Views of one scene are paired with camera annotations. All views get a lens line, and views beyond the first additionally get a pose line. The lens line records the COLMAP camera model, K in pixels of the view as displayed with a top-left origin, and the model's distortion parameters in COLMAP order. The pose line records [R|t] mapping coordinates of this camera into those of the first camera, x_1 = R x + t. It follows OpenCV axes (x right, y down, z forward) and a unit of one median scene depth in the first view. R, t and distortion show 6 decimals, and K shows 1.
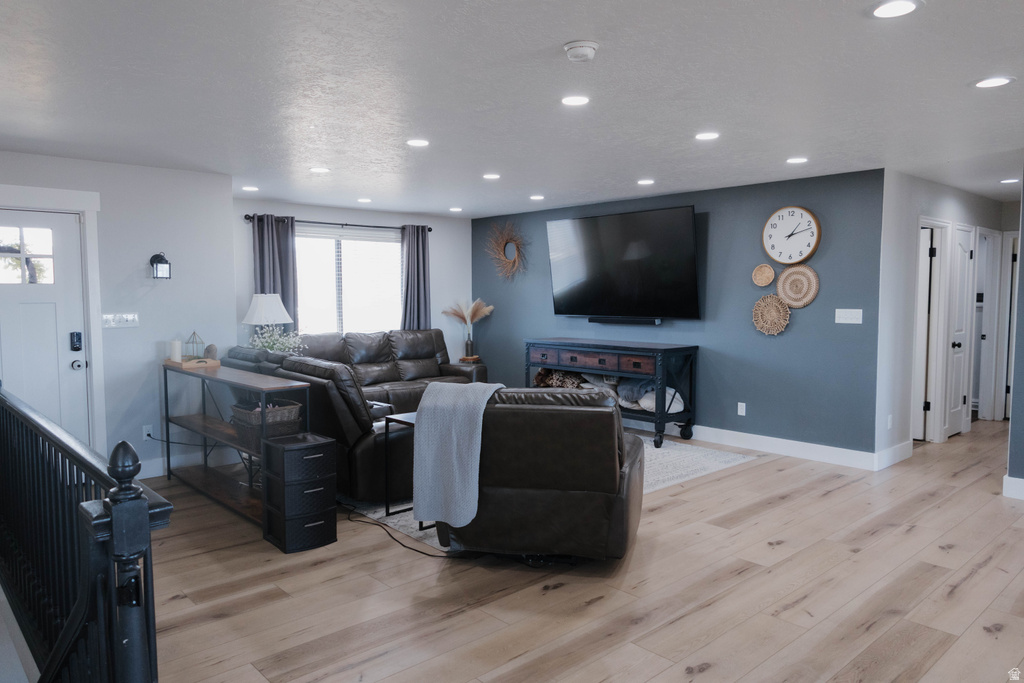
lens RADIAL K [[708.4, 0, 508.5], [0, 708.4, 336.6], [0, 0, 1]] dist [0.004642, -0.004539]
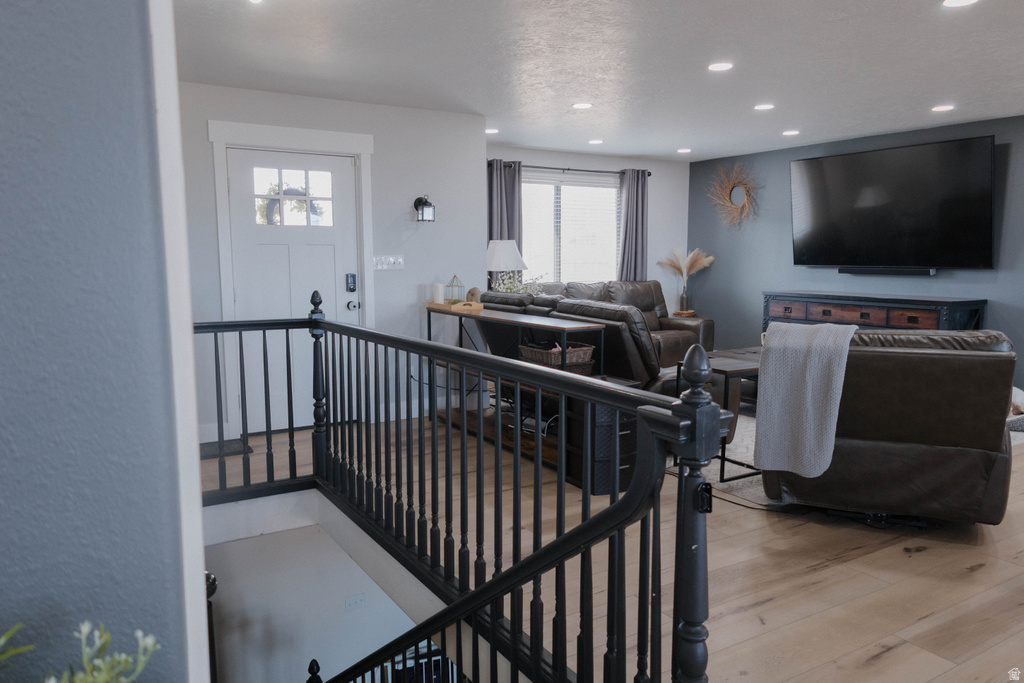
lens RADIAL K [[743.3, 0, 508.8], [0, 743.3, 332.7], [0, 0, 1]] dist [0.009837, -0.004802]
pose [[0.979929, 0.023296, -0.197983, -0.128992], [-0.013970, 0.998732, 0.048370, 0.018417], [0.198859, -0.044633, 0.979011, -0.011369]]
